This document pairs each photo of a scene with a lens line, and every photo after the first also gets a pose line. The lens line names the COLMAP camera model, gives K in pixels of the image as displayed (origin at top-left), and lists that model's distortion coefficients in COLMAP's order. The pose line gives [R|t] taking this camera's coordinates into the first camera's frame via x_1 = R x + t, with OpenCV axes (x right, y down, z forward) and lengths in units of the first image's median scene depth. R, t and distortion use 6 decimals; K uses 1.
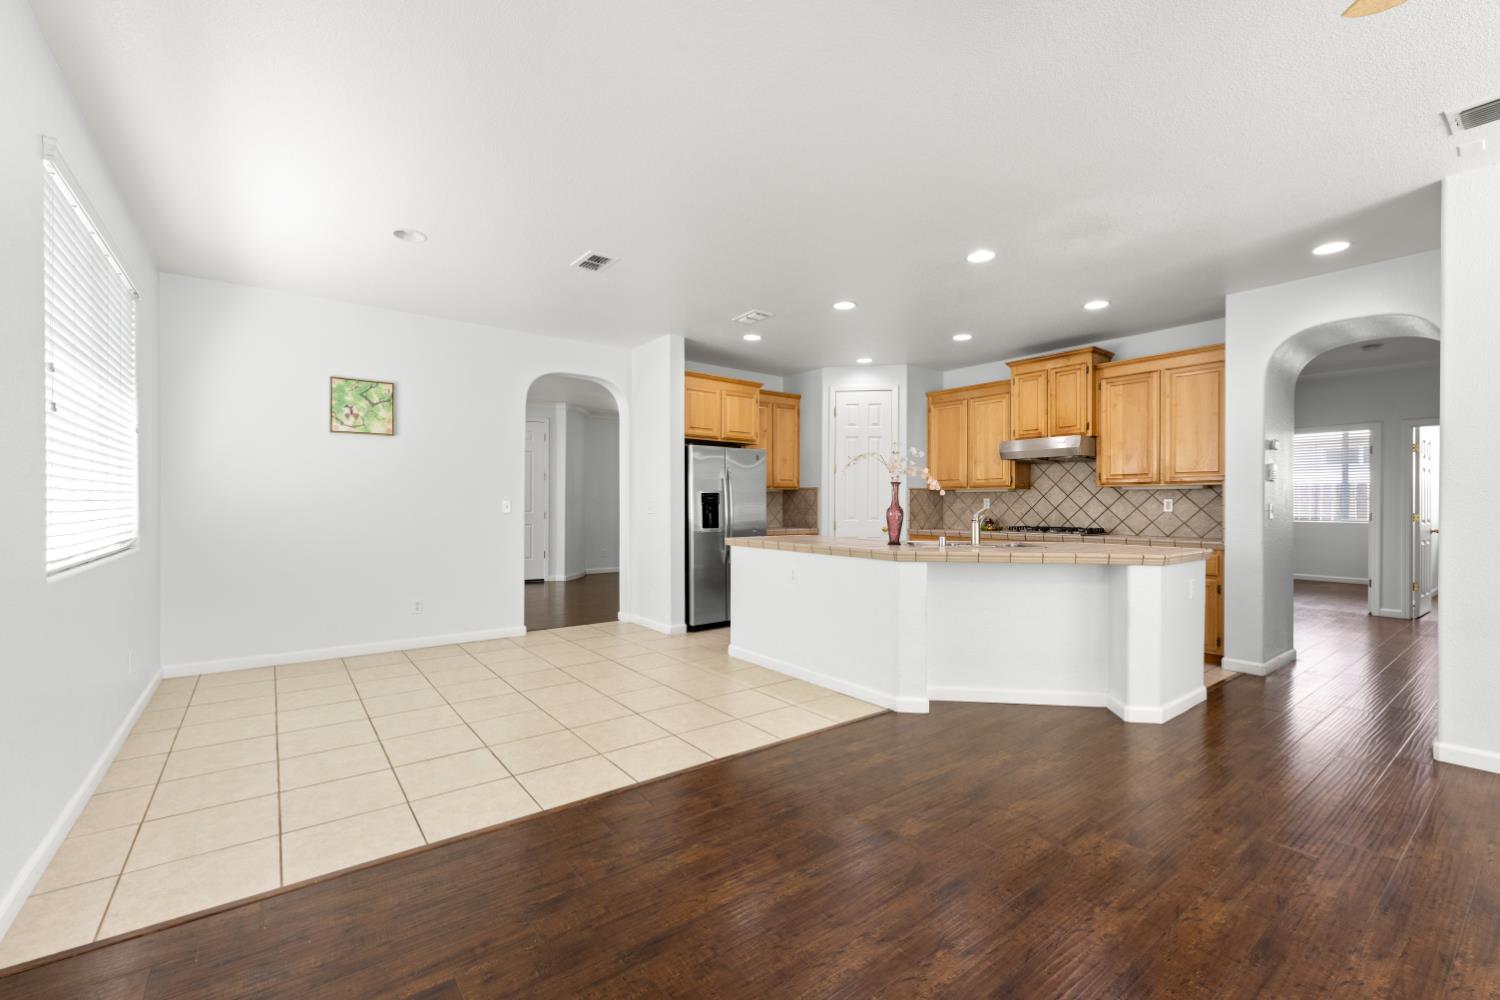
lens RADIAL K [[623.1, 0, 750.2], [0, 623.1, 502.3], [0, 0, 1]] dist [0.001075, 0.000071]
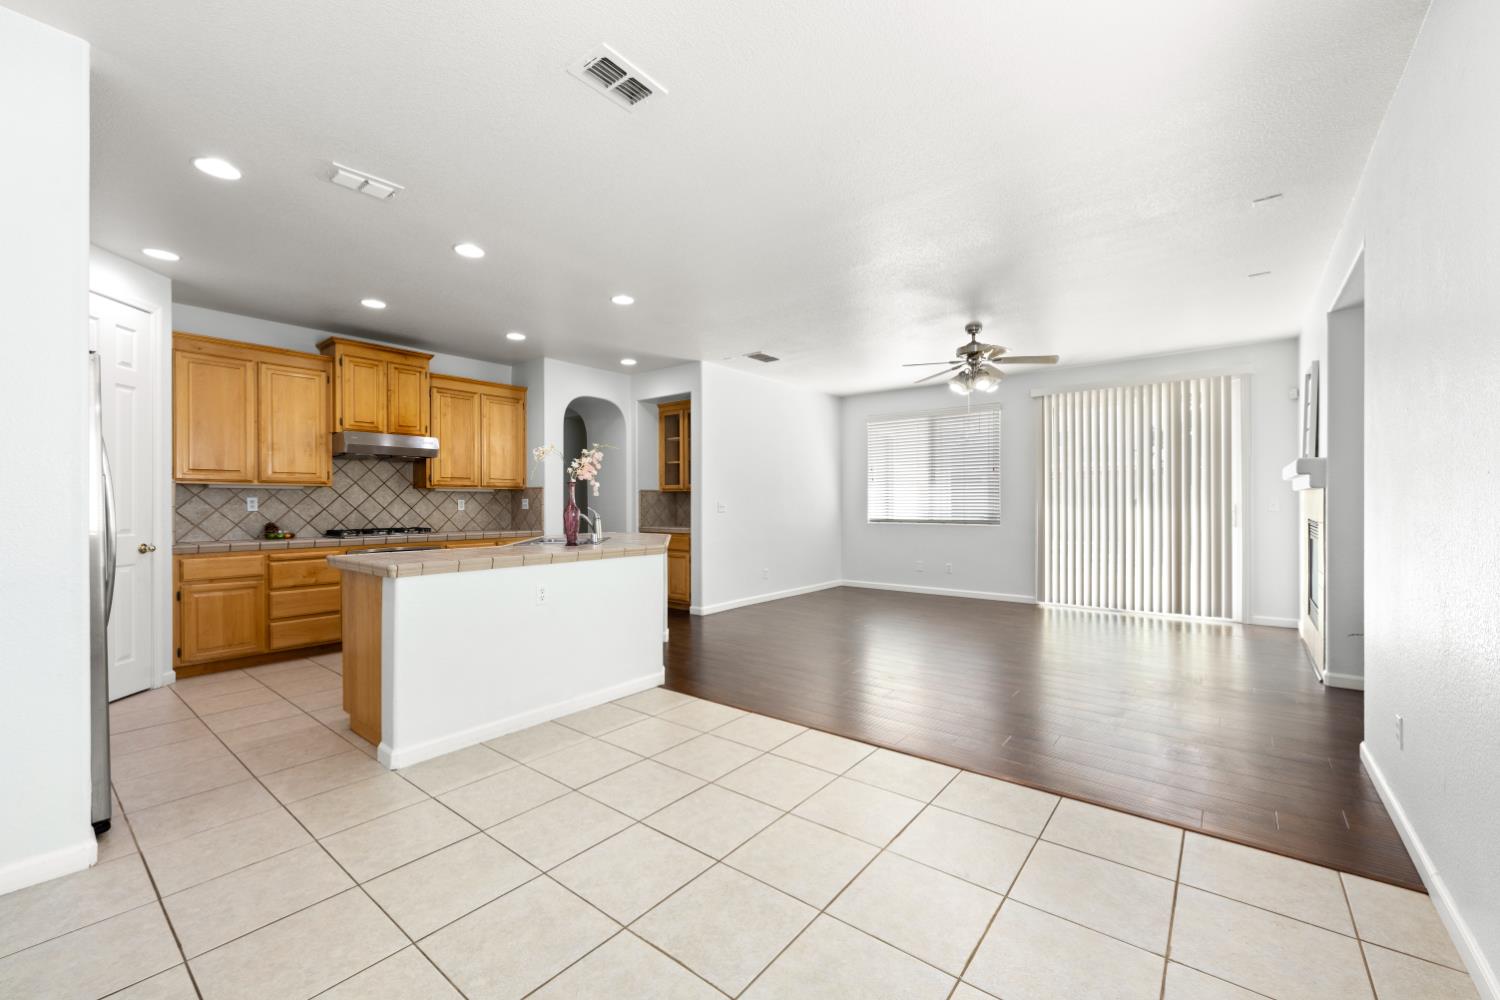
lens RADIAL K [[611.9, 0, 749.2], [0, 611.9, 500.4], [0, 0, 1]] dist [0.007383, -0.001151]
pose [[-0.255130, 0.001483, 0.966906, -0.652071], [-0.000697, 0.999998, -0.001717, -0.002239], [-0.966906, -0.001112, -0.255129, 0.817832]]
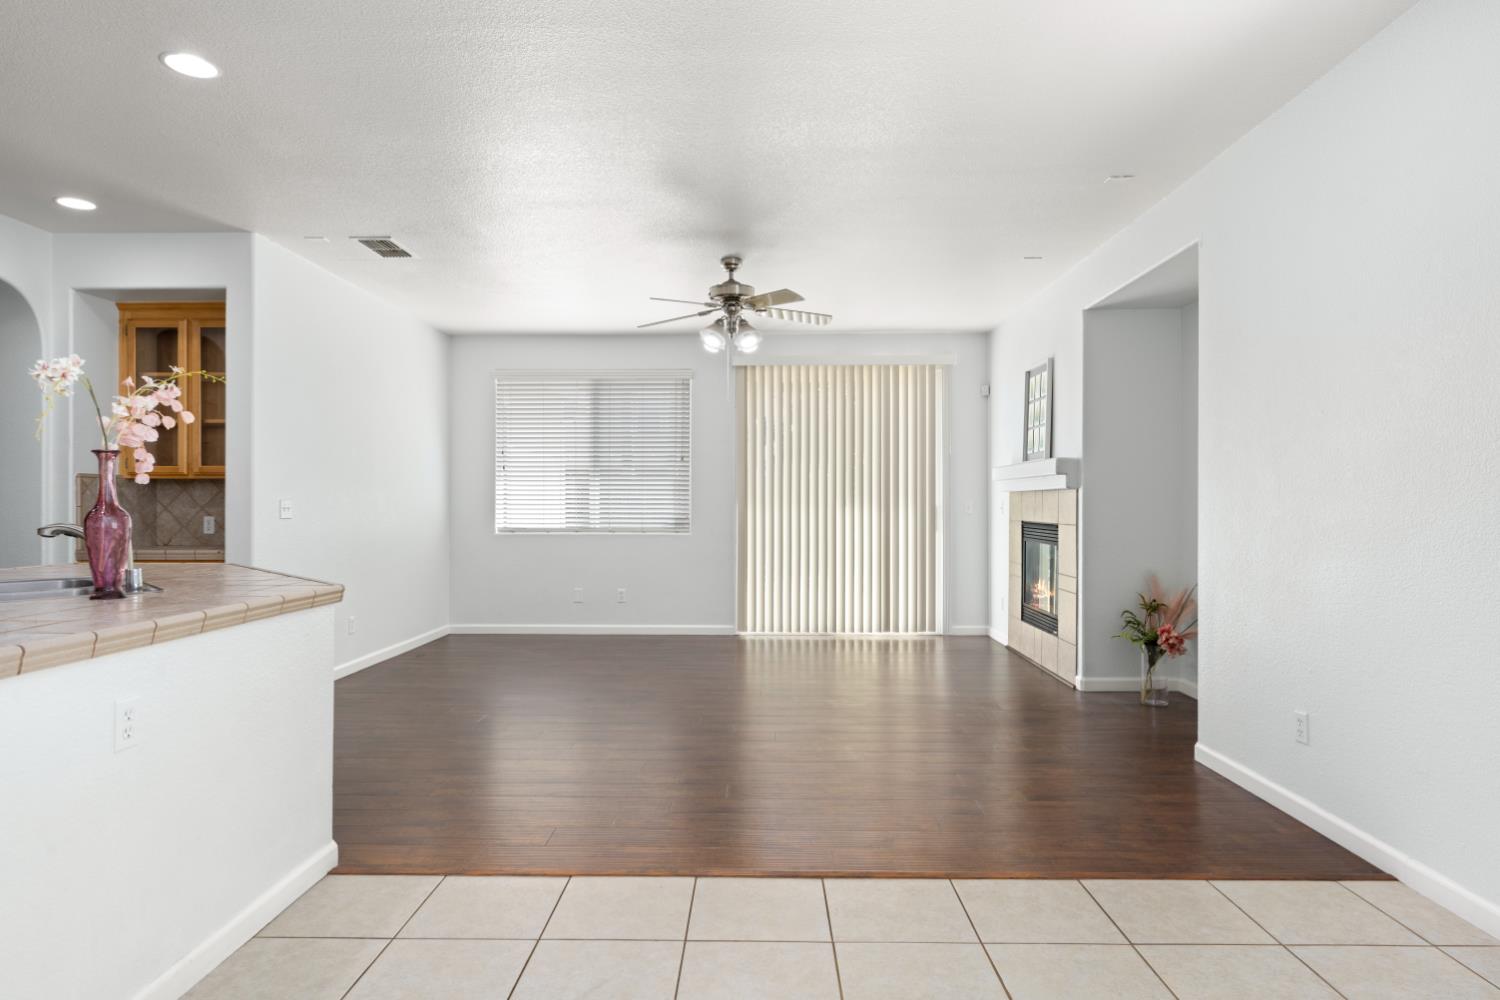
lens RADIAL K [[847.9, 0, 757.5], [0, 847.9, 501.3], [0, 0, 1]] dist [-0.001558, 0.000393]
pose [[-0.794782, -0.001694, 0.606893, -0.392929], [-0.005207, 0.999978, -0.004028, 0.001802], [-0.606873, -0.006362, -0.794773, 0.996450]]
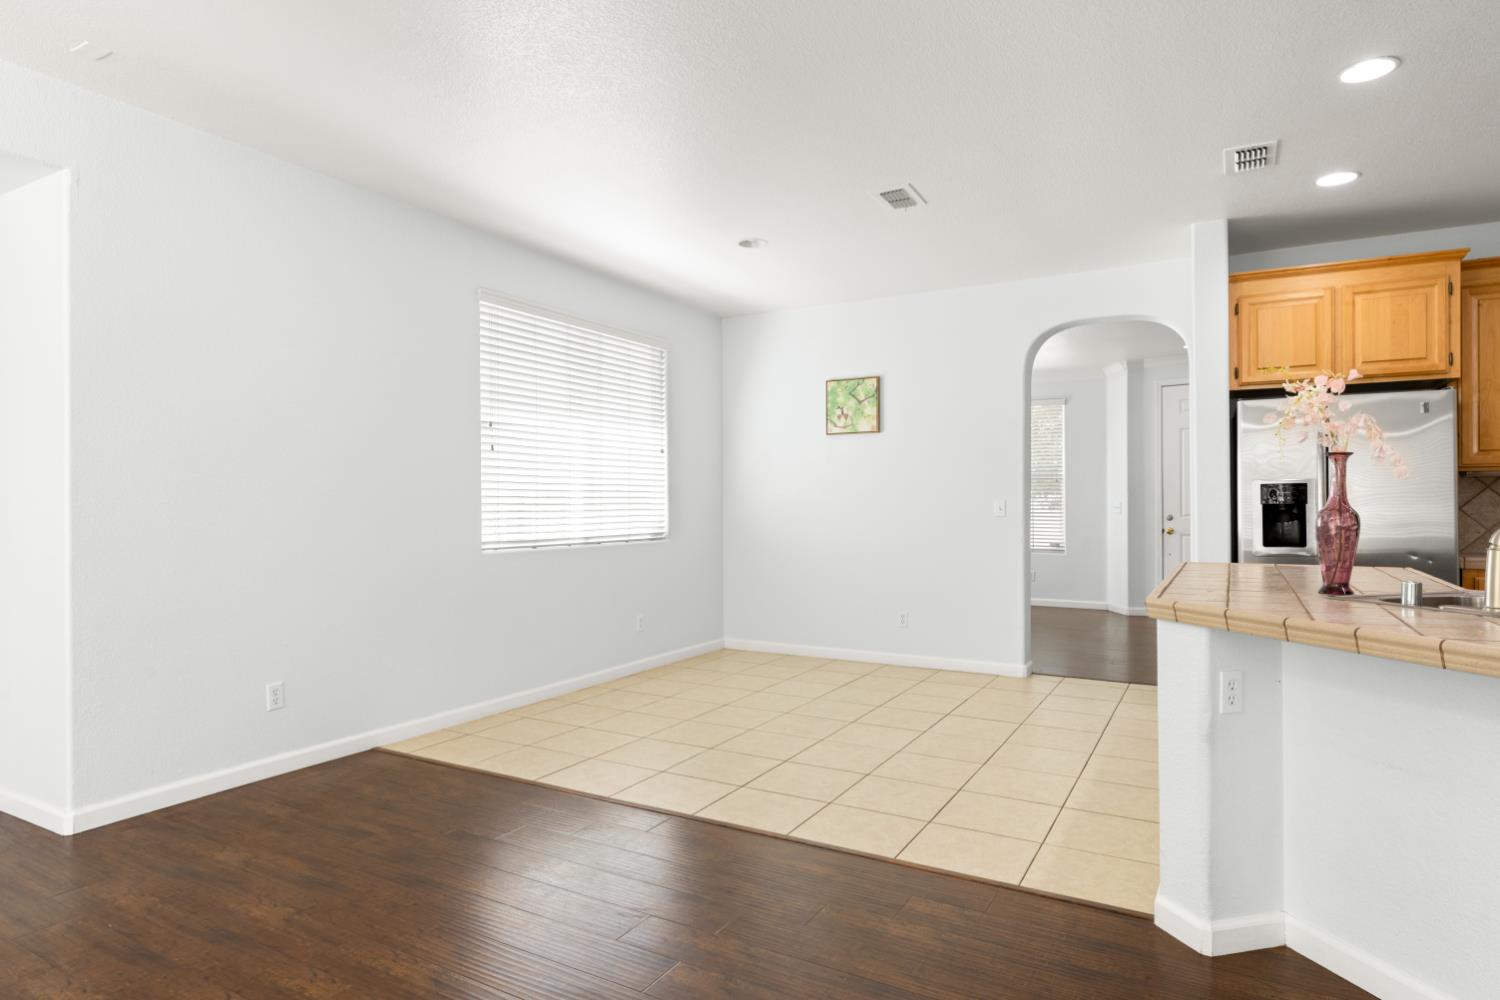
lens RADIAL K [[847.9, 0, 738.5], [0, 847.9, 502.8], [0, 0, 1]] dist [-0.001558, 0.000393]
pose [[0.391622, -0.007225, -0.920098, 0.520091], [0.005332, 0.999970, -0.005583, 0.004452], [0.920111, -0.002719, 0.391648, 0.314495]]
